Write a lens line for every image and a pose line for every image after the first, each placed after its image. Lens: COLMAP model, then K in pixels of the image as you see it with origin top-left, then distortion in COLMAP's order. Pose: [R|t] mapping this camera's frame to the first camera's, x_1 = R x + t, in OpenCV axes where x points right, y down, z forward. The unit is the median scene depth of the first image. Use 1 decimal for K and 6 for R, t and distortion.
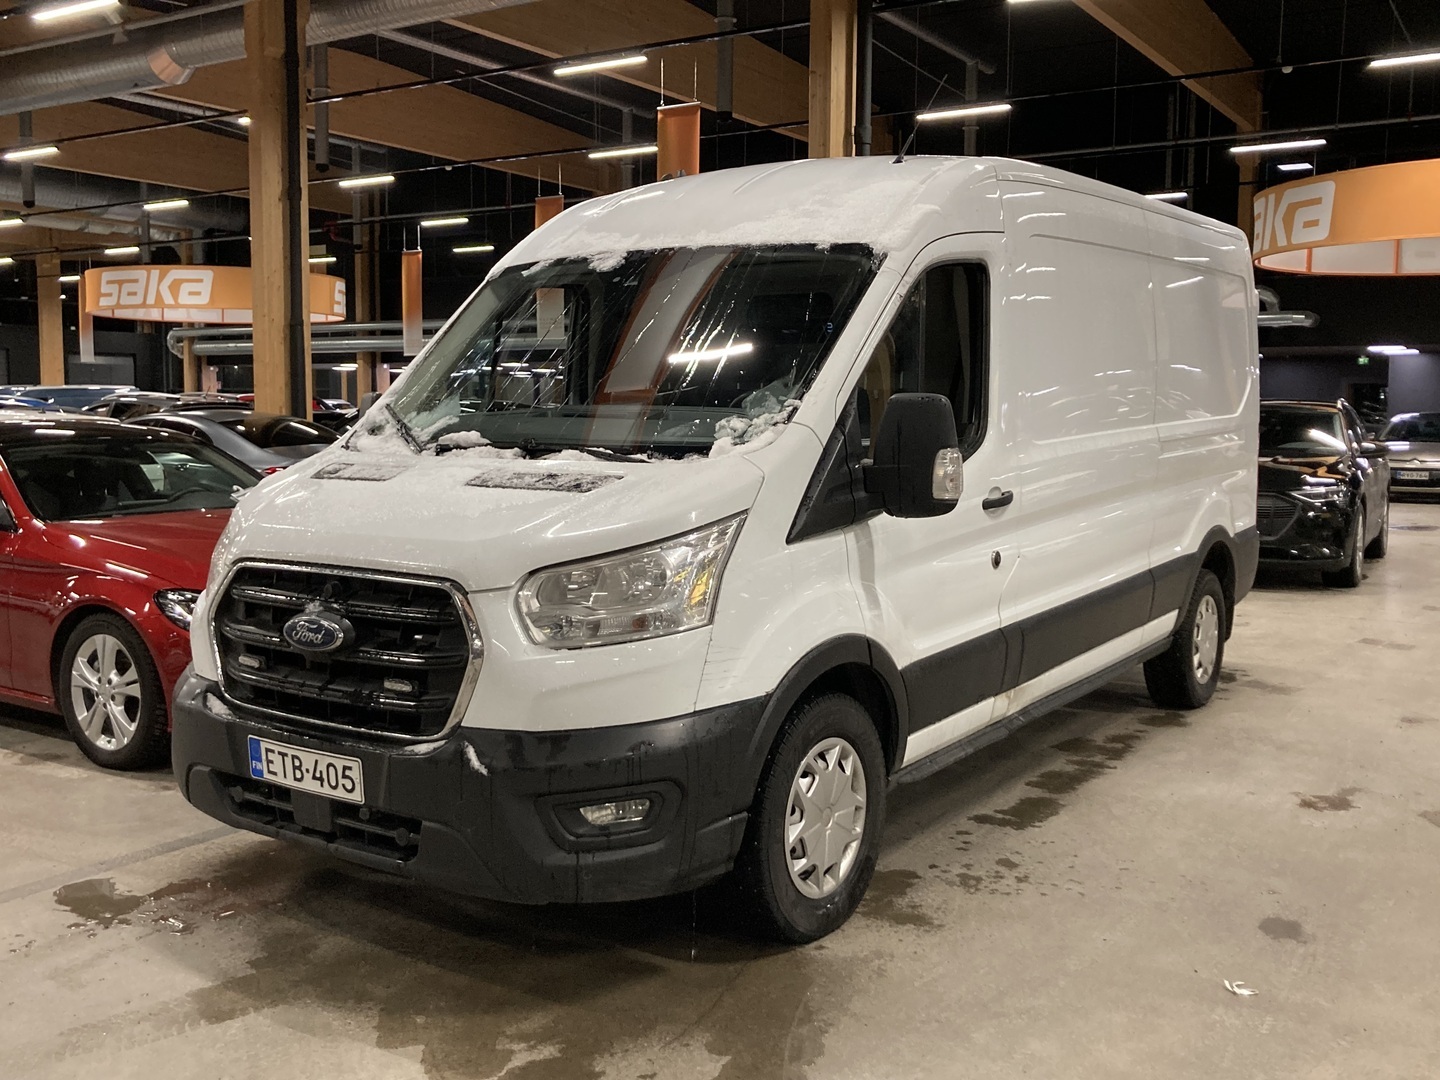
lens RADIAL K [[1390.0, 0, 718.8], [0, 1390.0, 542.0], [0, 0, 1]] dist [0.022568, 0.000000]
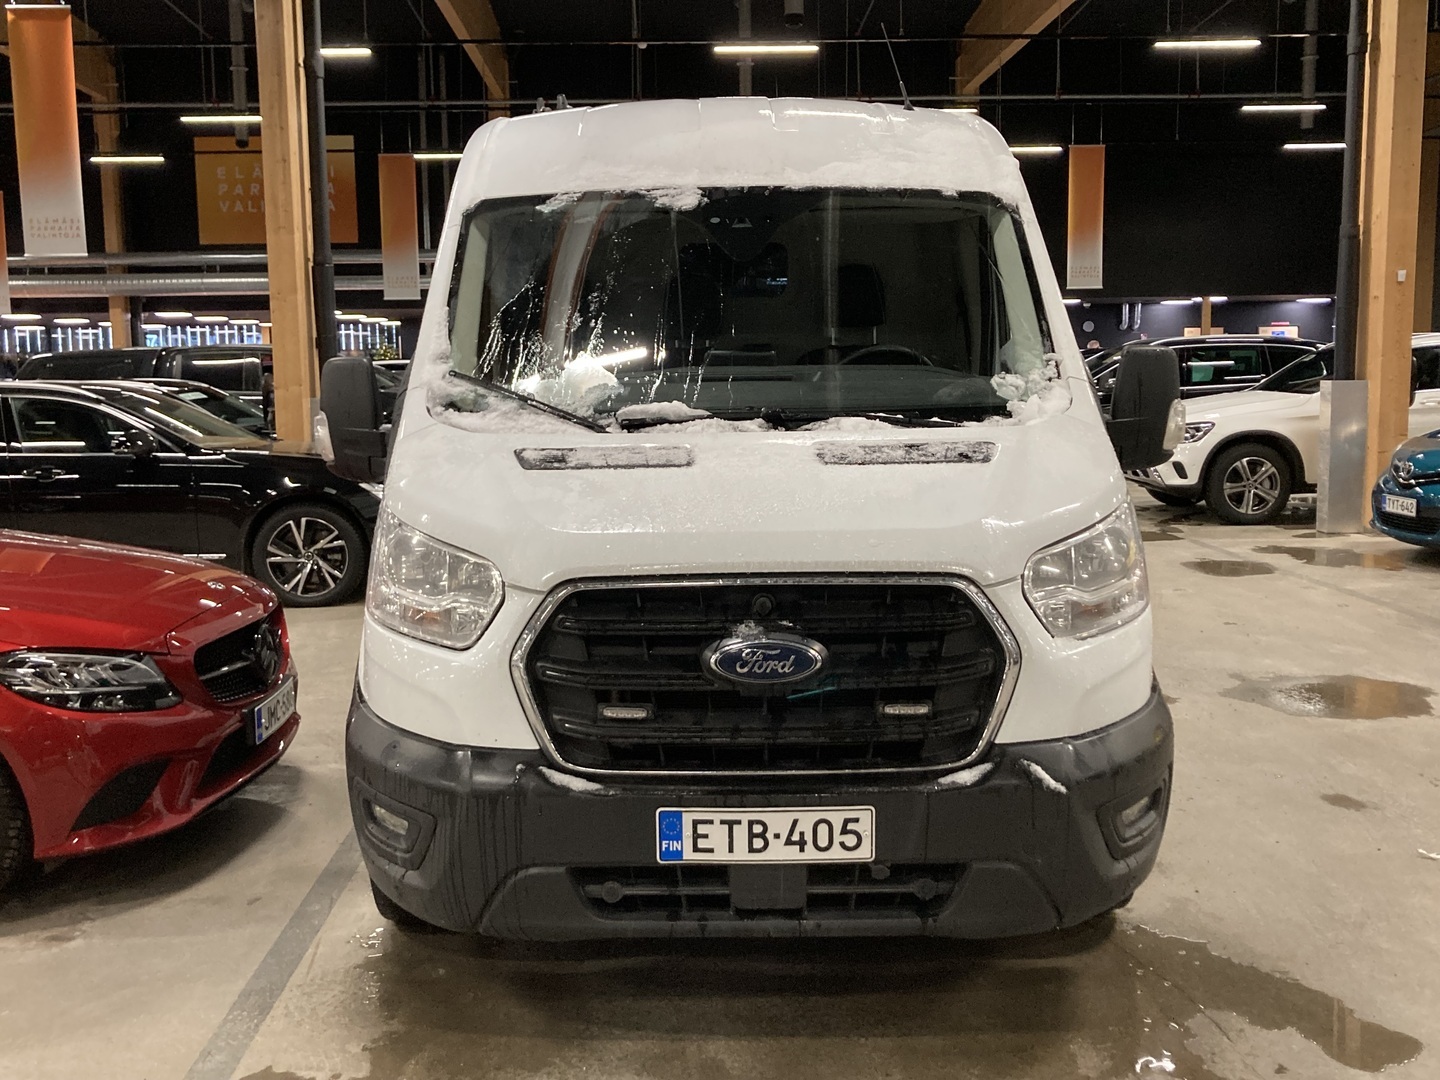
lens RADIAL K [[1390.0, 0, 719.6], [0, 1390.0, 531.1], [0, 0, 1]] dist [0.022568, 0.000000]
pose [[0.825303, -0.087604, 0.557854, -0.731867], [0.075867, 0.996138, 0.044192, -0.043686], [-0.559571, 0.005851, 0.828762, 0.360084]]
